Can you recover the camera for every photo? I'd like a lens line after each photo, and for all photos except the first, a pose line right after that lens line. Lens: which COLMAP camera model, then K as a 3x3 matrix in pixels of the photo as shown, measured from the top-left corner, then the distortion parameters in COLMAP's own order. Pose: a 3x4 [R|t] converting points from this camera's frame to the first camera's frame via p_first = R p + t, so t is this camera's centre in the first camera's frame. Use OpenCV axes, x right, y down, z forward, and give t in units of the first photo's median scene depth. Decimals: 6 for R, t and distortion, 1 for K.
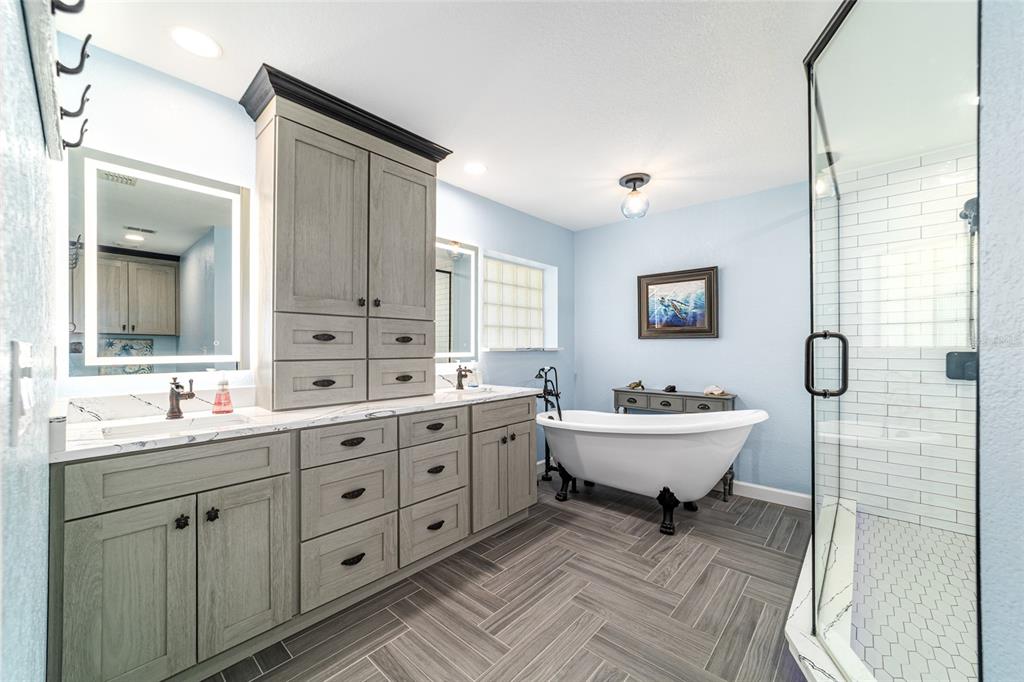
lens RADIAL K [[392.7, 0, 521.0], [0, 392.7, 344.1], [0, 0, 1]] dist [-0.013127, 0.003671]
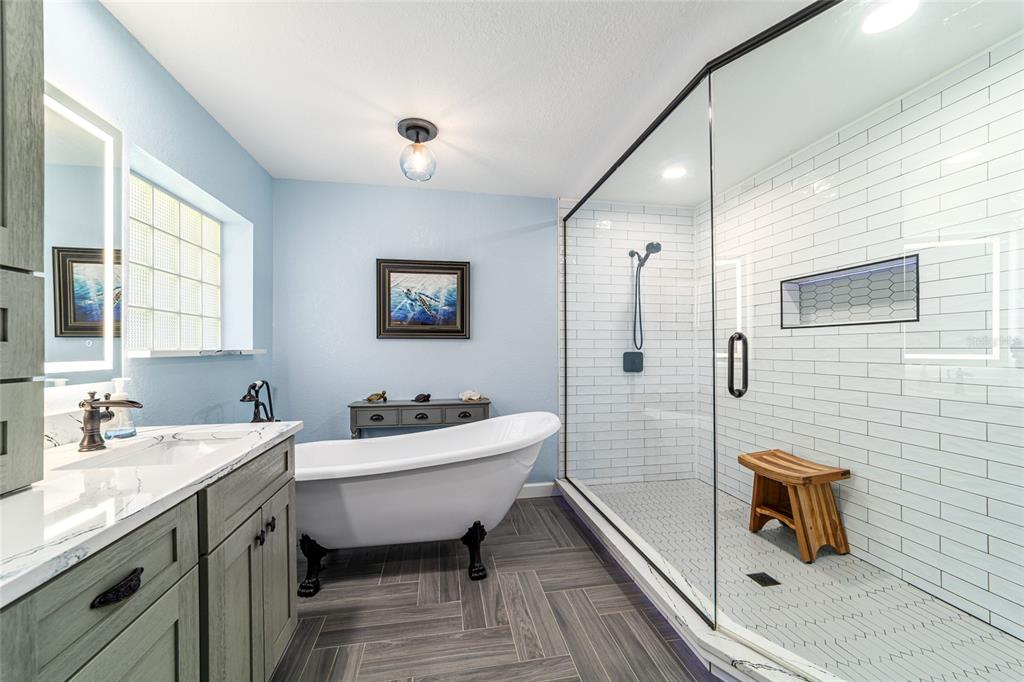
lens RADIAL K [[392.7, 0, 505.7], [0, 392.7, 348.0], [0, 0, 1]] dist [-0.013127, 0.003671]
pose [[0.629752, 0.002087, 0.776793, -0.185797], [-0.005371, 0.999984, 0.001668, 0.004277], [-0.776777, -0.005222, 0.629754, 0.372683]]
